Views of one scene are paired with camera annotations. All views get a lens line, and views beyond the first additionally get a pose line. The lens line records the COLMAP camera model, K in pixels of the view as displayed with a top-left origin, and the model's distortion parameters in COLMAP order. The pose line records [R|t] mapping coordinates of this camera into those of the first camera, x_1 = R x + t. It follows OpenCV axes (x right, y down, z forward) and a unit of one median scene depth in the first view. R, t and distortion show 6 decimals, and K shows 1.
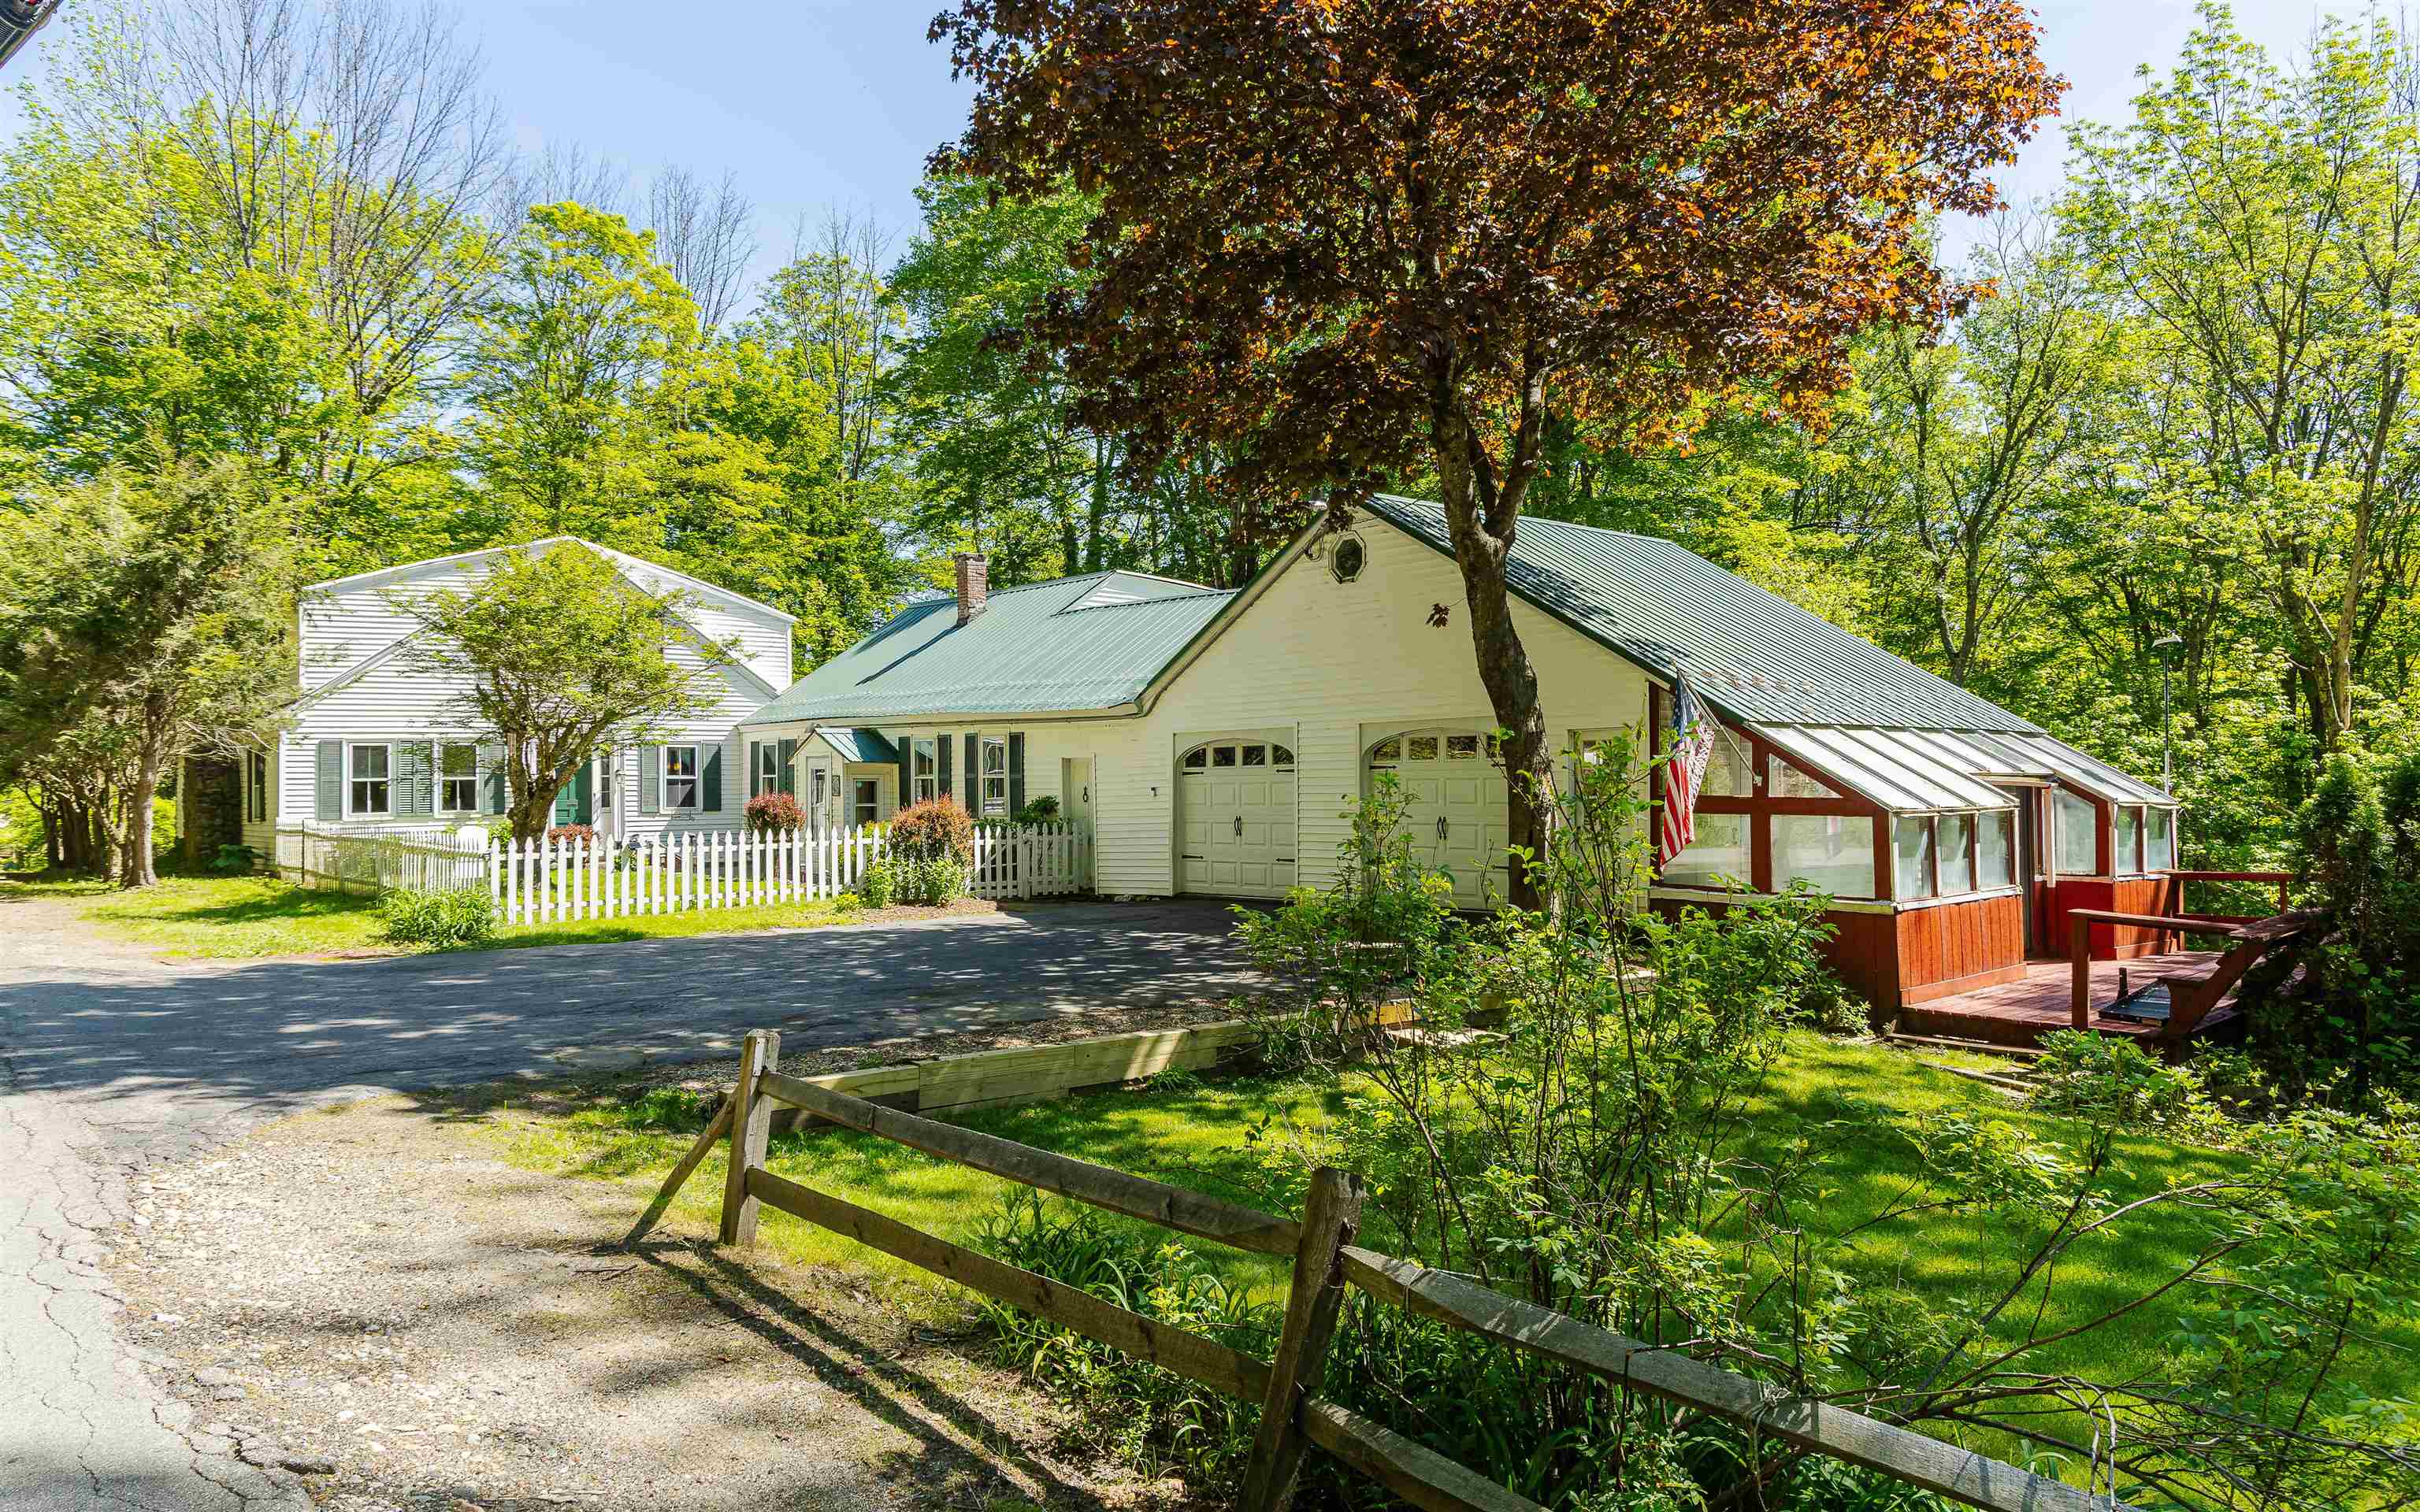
lens RADIAL K [[1765.3, 0, 1260.4], [0, 1765.3, 702.1], [0, 0, 1]] dist [-0.004376, 0.001282]
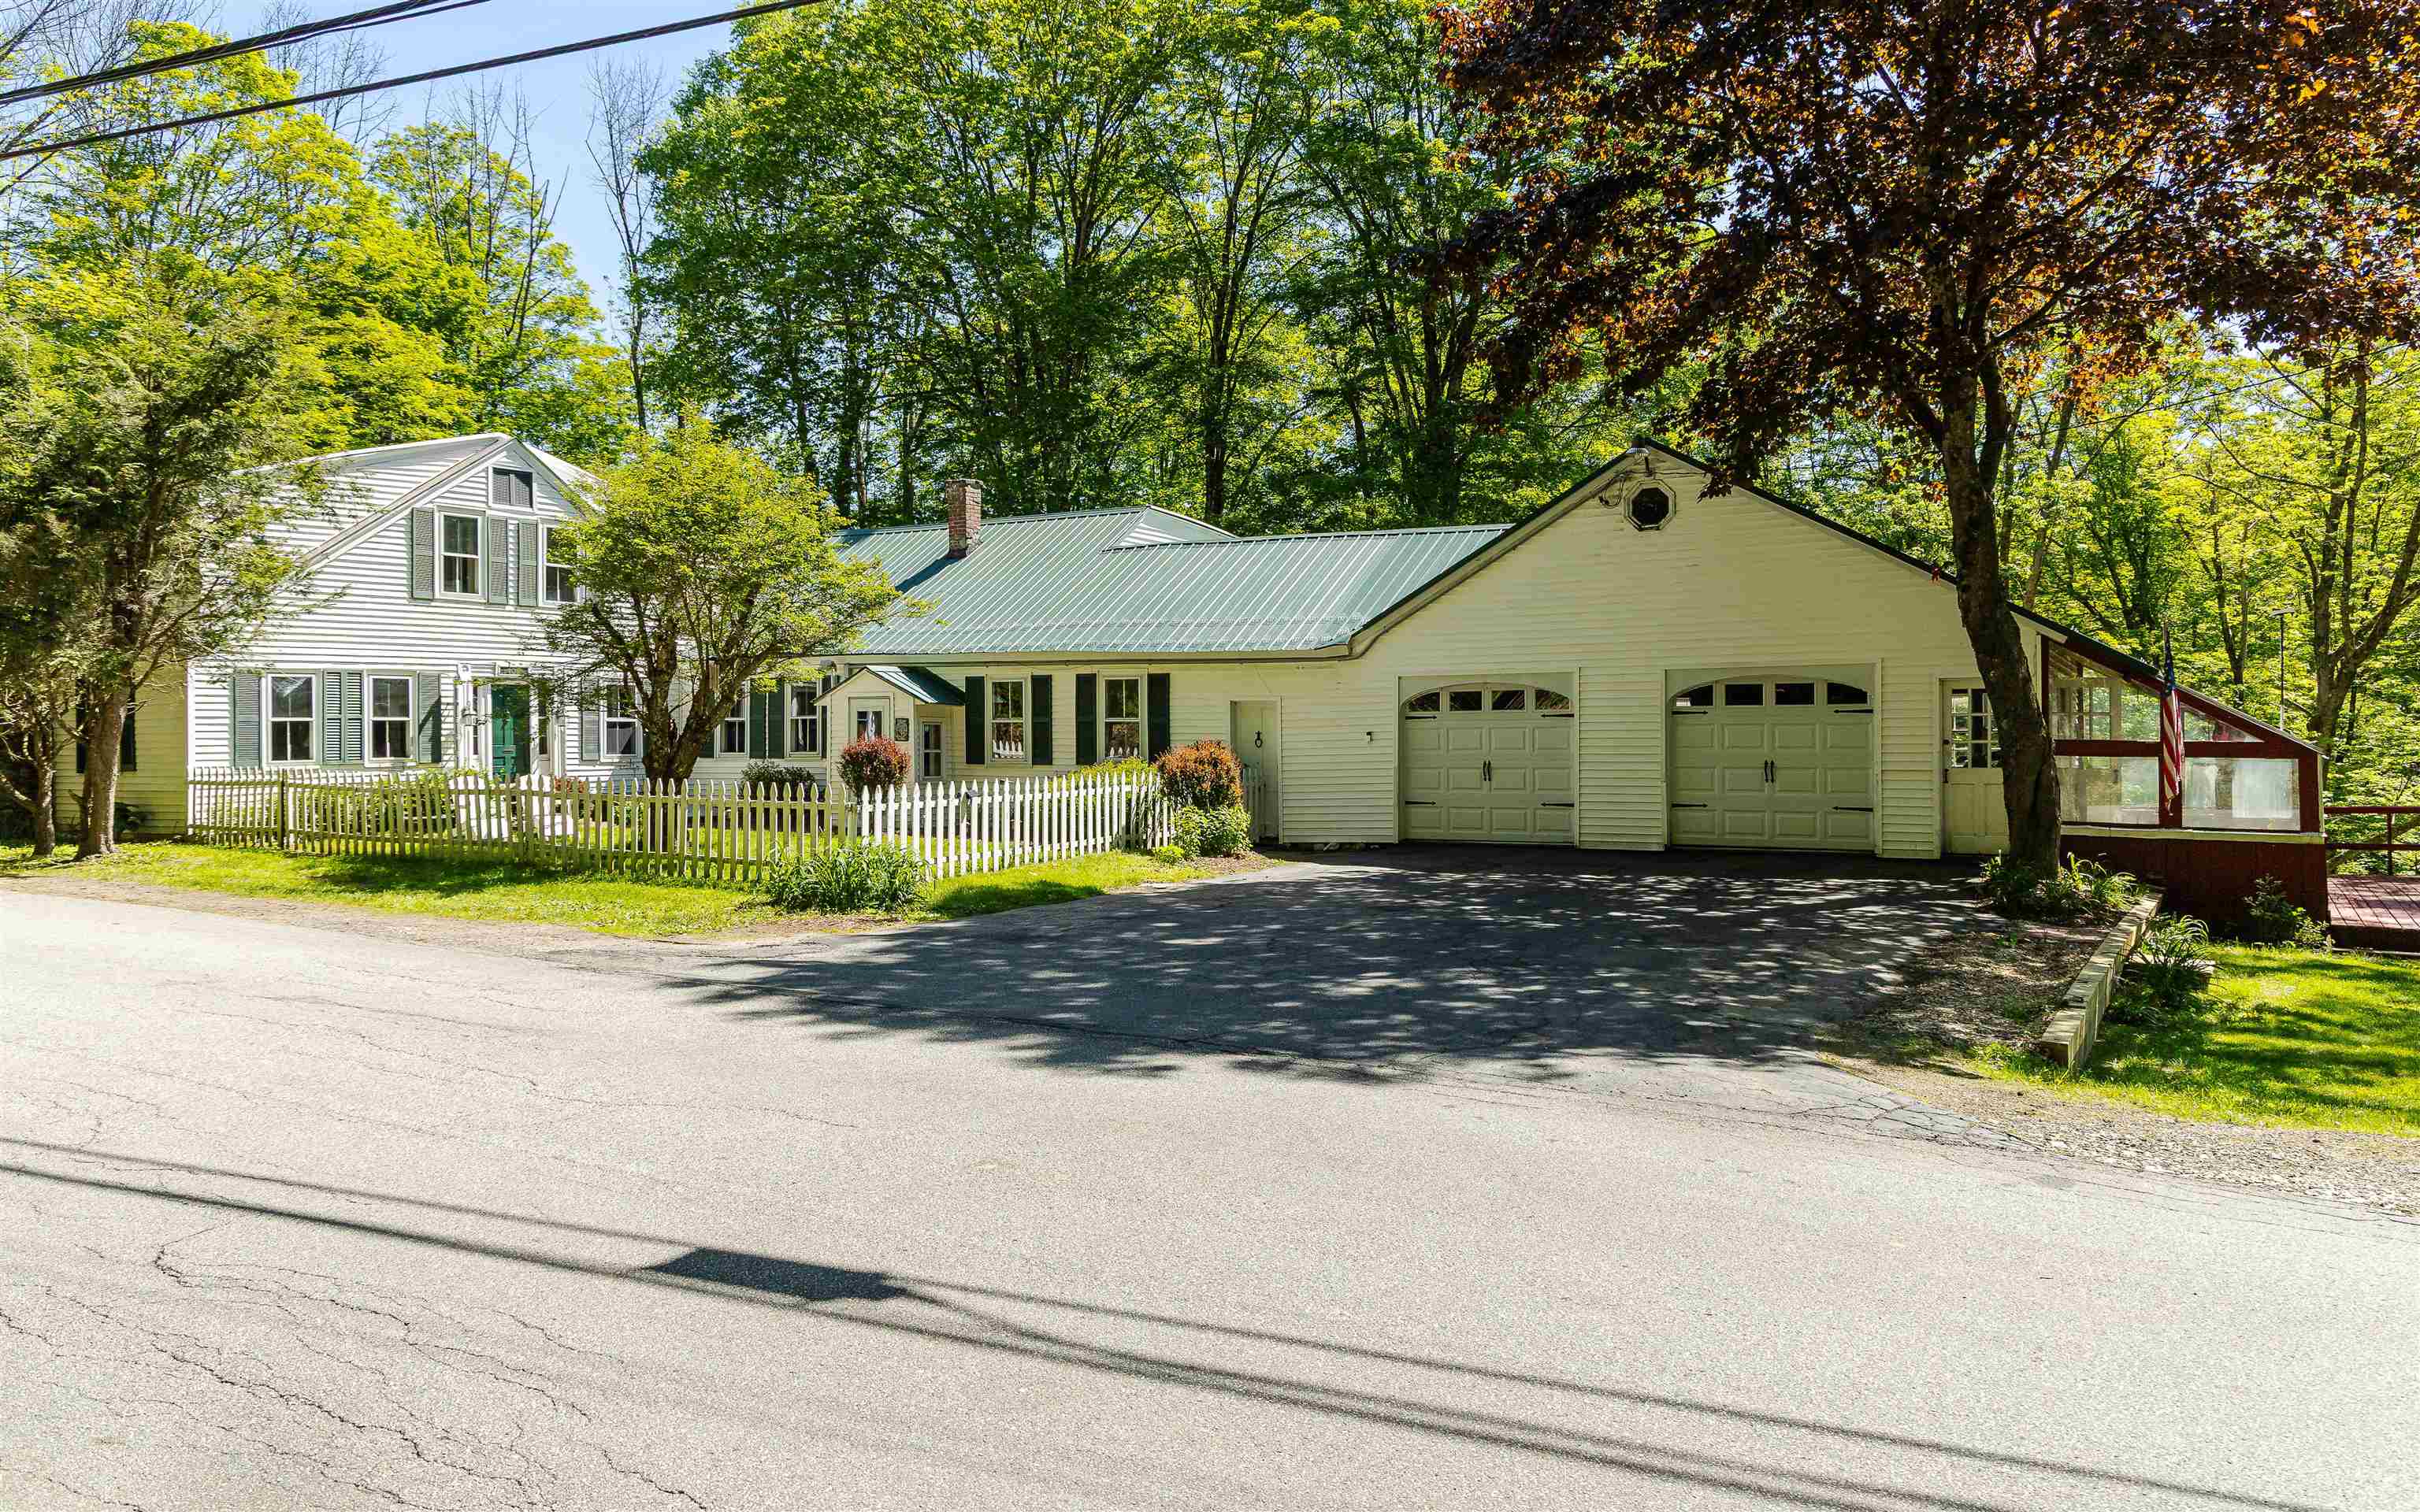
lens RADIAL K [[1765.3, 0, 1260.4], [0, 1765.3, 702.1], [0, 0, 1]] dist [-0.004376, 0.001282]
pose [[0.942089, 0.011411, 0.335168, -0.374998], [-0.019822, 0.999568, 0.021685, 0.010189], [-0.334776, -0.027072, 0.941909, 0.090434]]
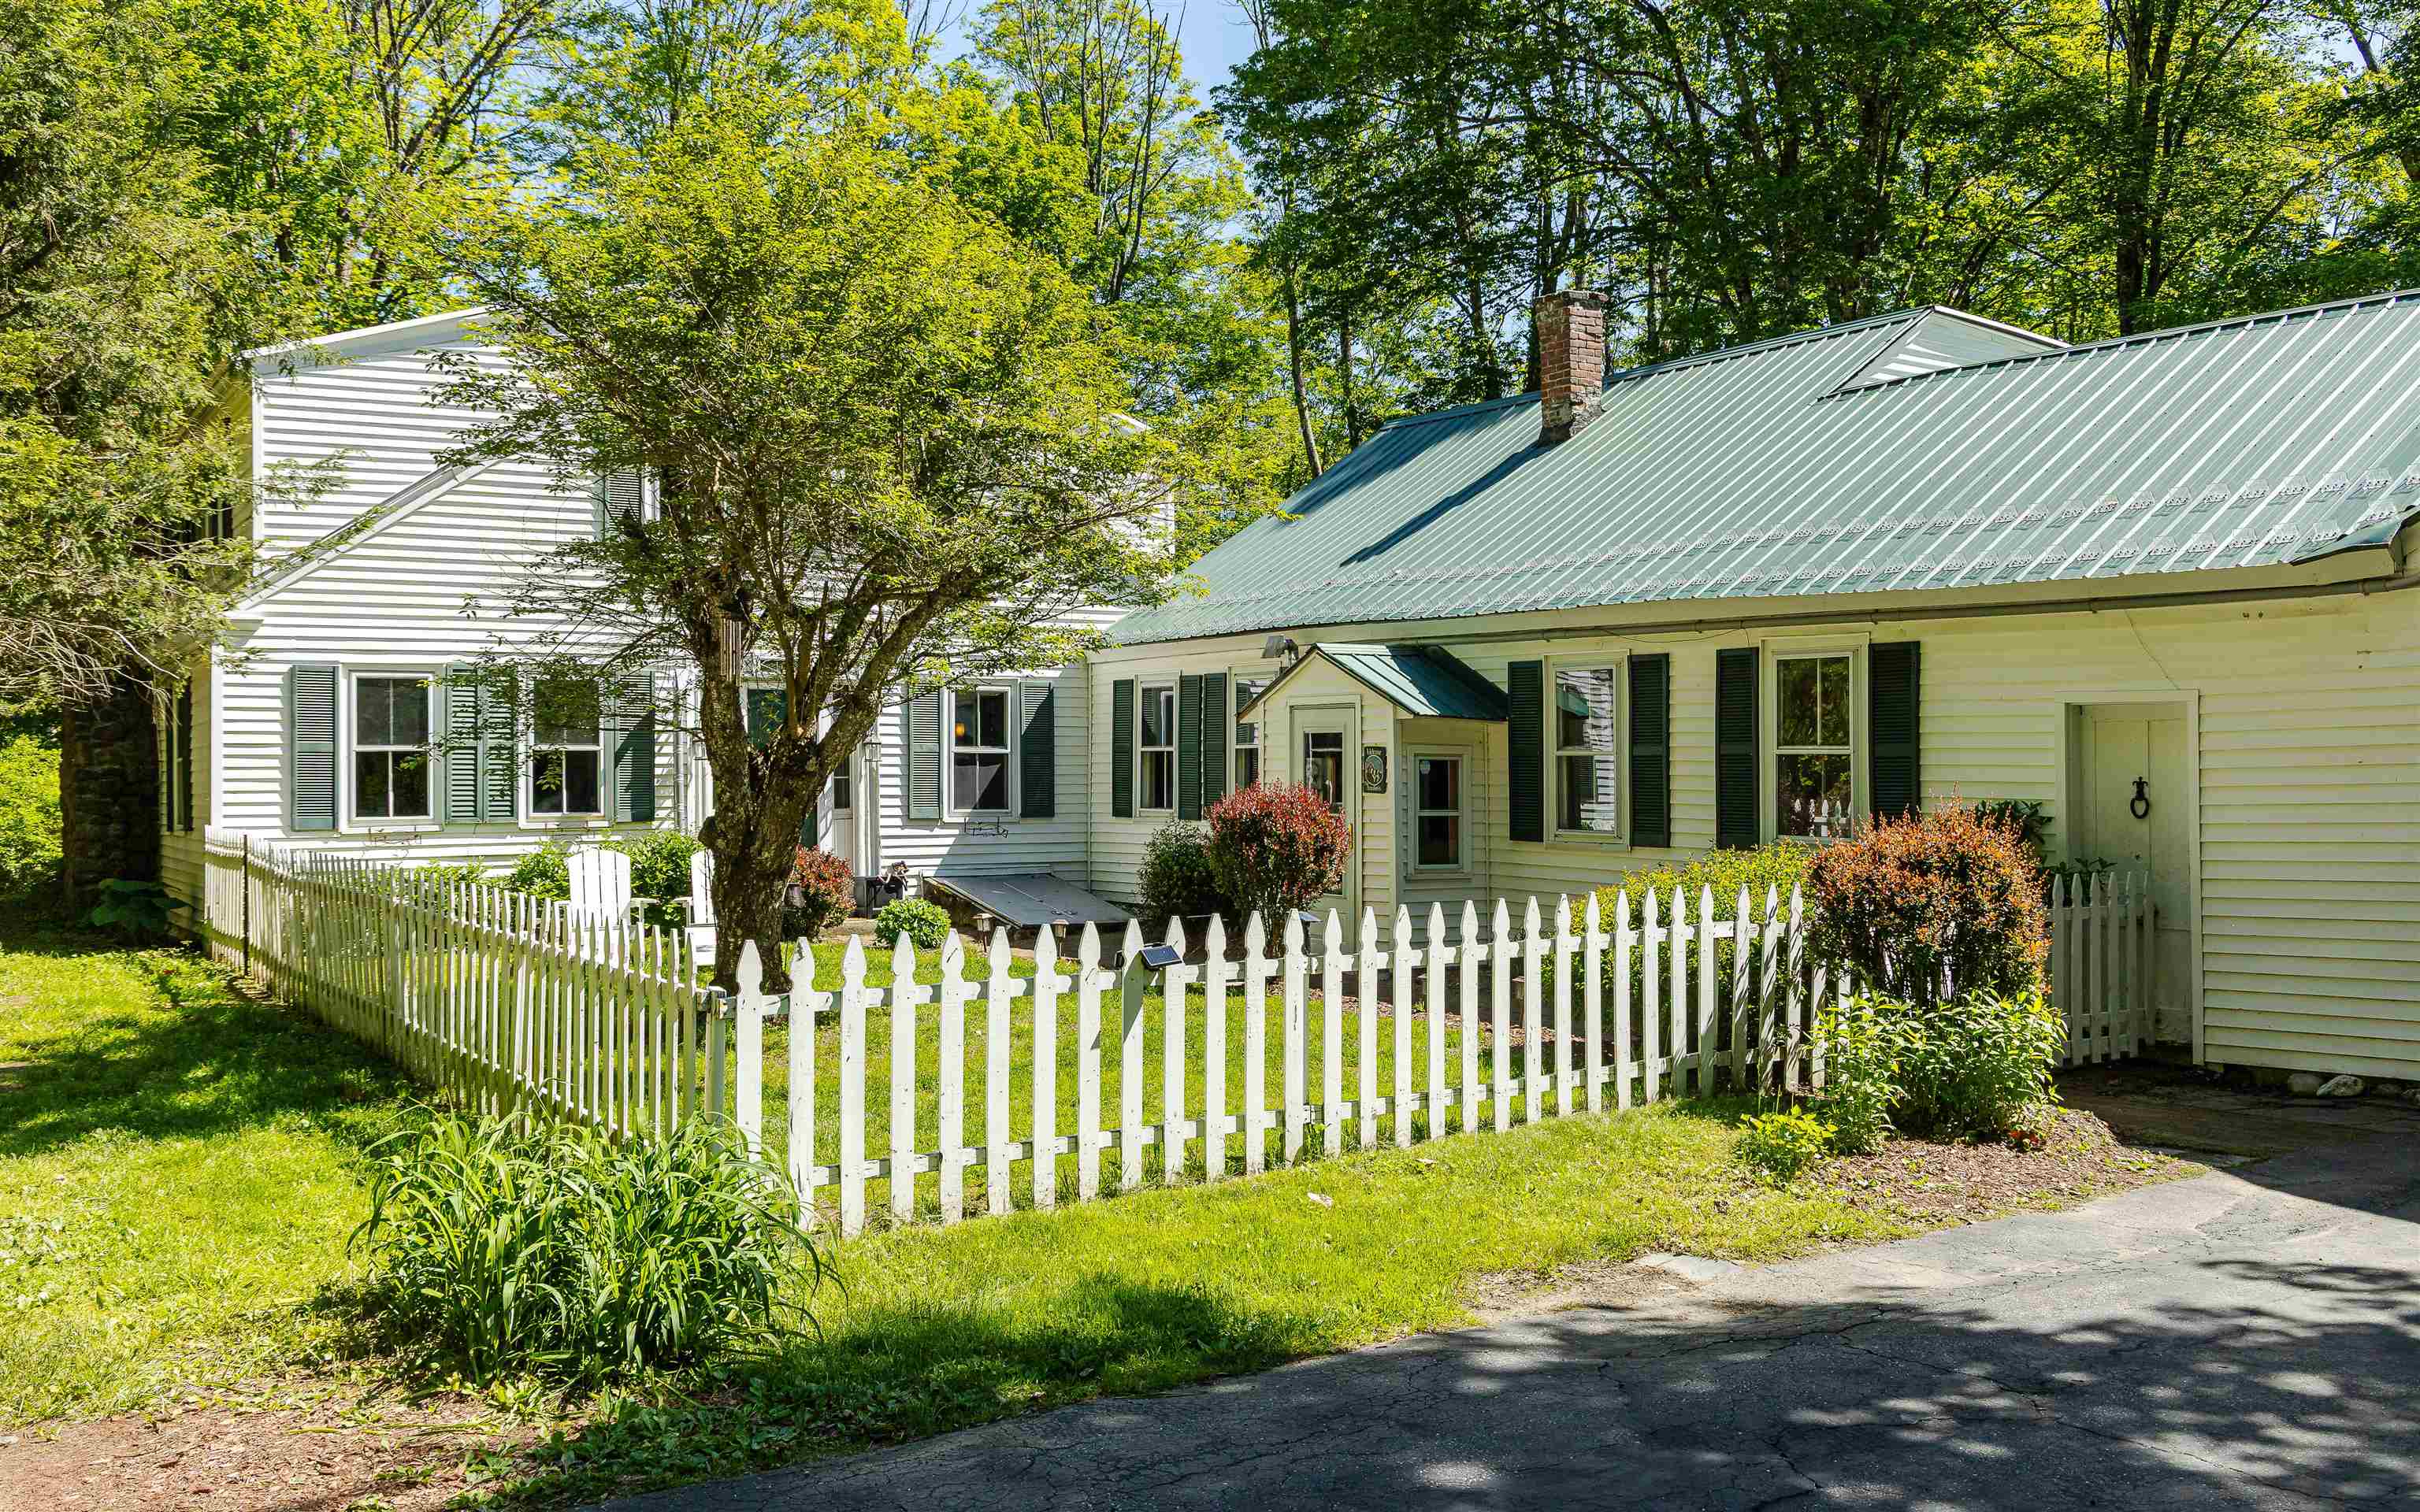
lens RADIAL K [[2152.9, 0, 1210.0], [0, 2152.9, 756.0], [0, 0, 1]] dist [-0.001851, 0.001920]
pose [[0.992539, 0.008910, -0.121603, -0.217957], [-0.004147, 0.999216, 0.039362, 0.022818], [0.121859, -0.038564, 0.991798, 0.458094]]
